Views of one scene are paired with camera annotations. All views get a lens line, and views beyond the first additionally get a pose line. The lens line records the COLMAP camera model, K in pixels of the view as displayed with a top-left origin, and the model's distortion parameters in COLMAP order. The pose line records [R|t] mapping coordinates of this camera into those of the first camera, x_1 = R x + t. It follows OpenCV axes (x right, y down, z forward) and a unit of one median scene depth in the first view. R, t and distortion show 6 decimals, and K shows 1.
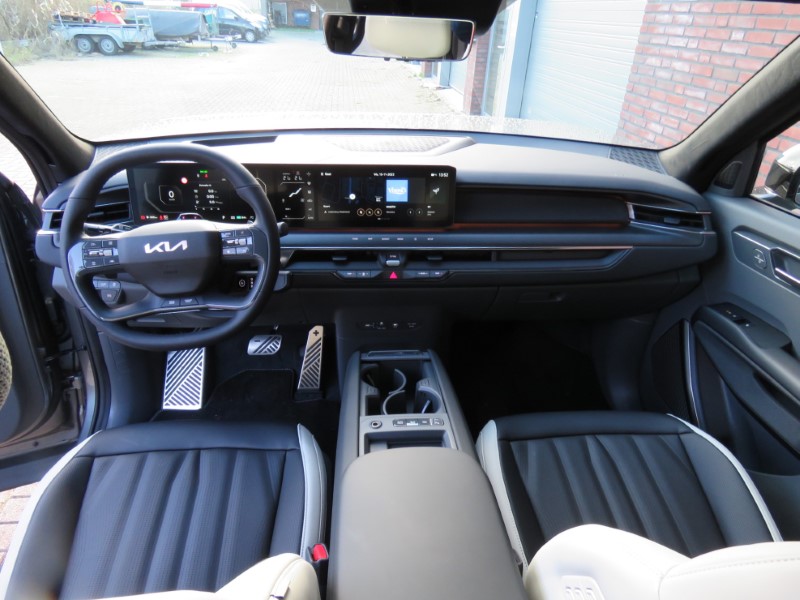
lens RADIAL K [[499.6, 0, 398.5], [0, 499.6, 300.3], [0, 0, 1]] dist [0.000584, -0.000005]
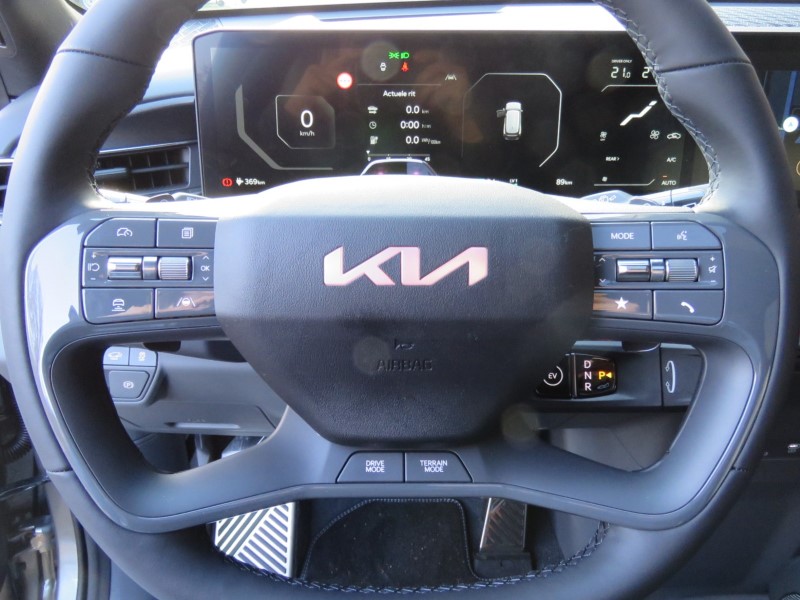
lens RADIAL K [[611.7, 0, 401.0], [0, 611.7, 299.2], [0, 0, 1]] dist [-0.003202, 0.001984]
pose [[0.999361, 0.002608, -0.035637, -0.365954], [-0.003866, 0.999370, -0.035291, -0.063181], [0.035522, 0.035406, 0.998742, 0.552906]]
